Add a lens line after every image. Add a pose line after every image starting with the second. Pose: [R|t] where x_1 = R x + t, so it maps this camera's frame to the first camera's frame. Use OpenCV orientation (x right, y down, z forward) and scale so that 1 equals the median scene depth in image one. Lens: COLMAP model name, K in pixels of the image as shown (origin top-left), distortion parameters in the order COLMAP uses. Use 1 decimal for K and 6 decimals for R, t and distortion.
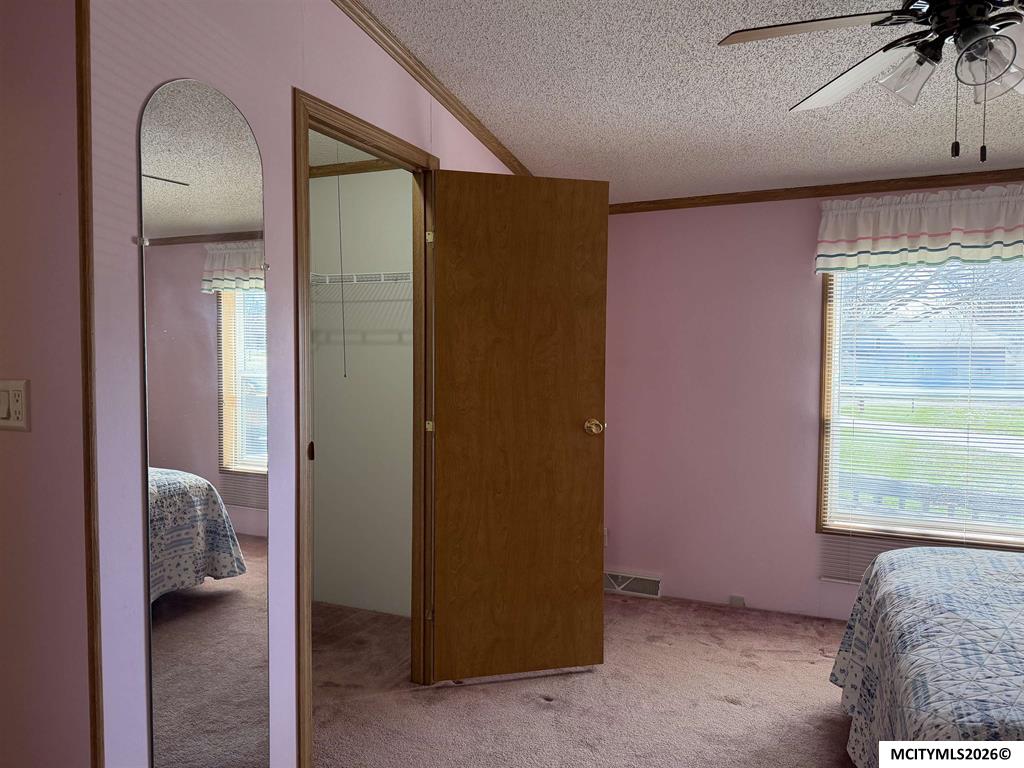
lens RADIAL K [[726.3, 0, 506.9], [0, 726.3, 384.7], [0, 0, 1]] dist [0.024123, -0.021769]
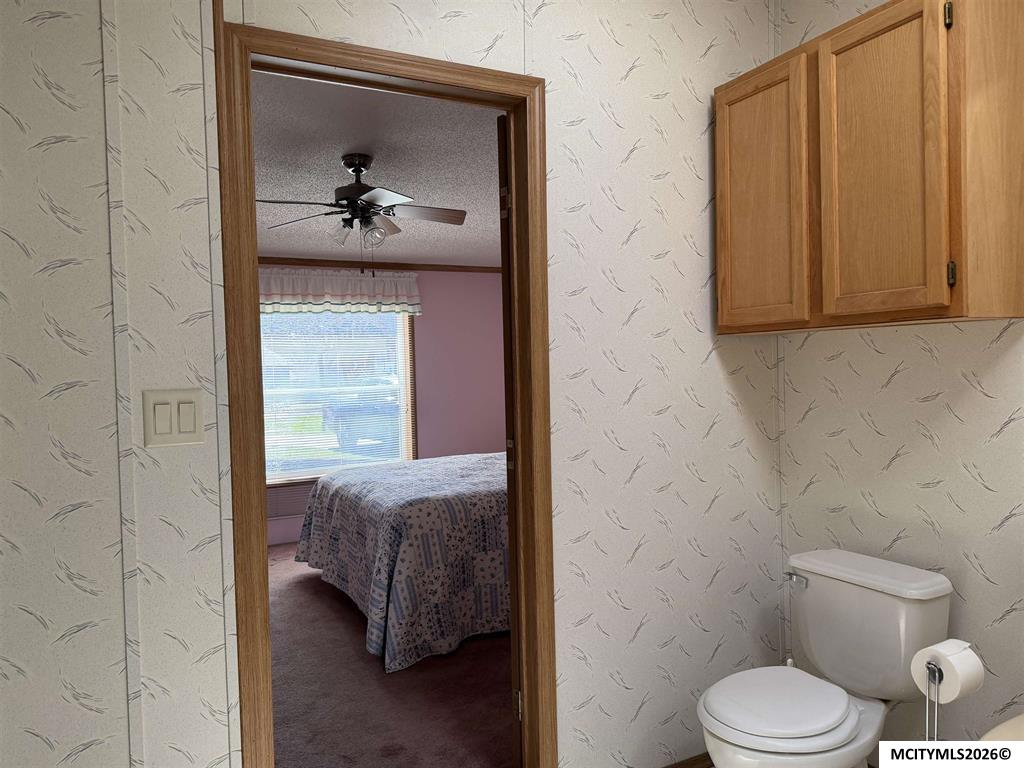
lens RADIAL K [[726.3, 0, 519.8], [0, 726.3, 385.3], [0, 0, 1]] dist [0.024123, -0.021769]
pose [[0.612159, -0.043205, 0.789553, -0.591170], [0.067873, 0.997692, 0.001971, 0.036202], [-0.787816, 0.052382, 0.613679, -0.491172]]
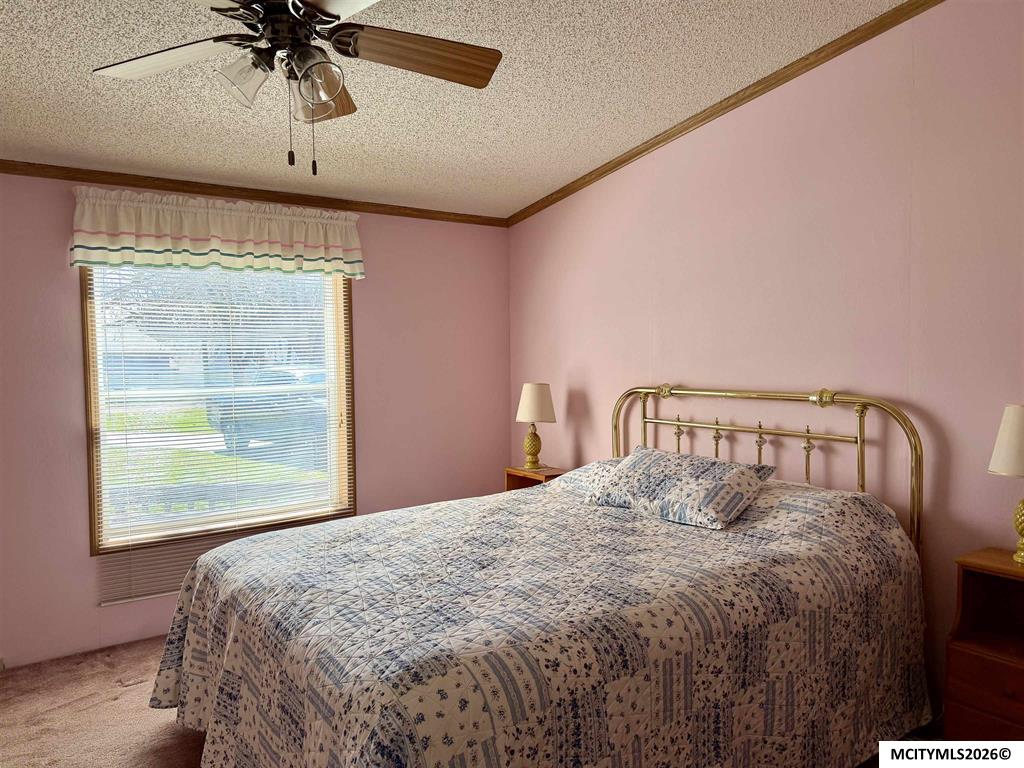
lens RADIAL K [[726.3, 0, 509.4], [0, 726.3, 387.4], [0, 0, 1]] dist [0.024123, -0.021769]
pose [[0.506133, -0.050074, 0.861001, -0.114927], [0.055634, 0.998129, 0.025345, 0.002682], [-0.860659, 0.035073, 0.507972, 0.137645]]
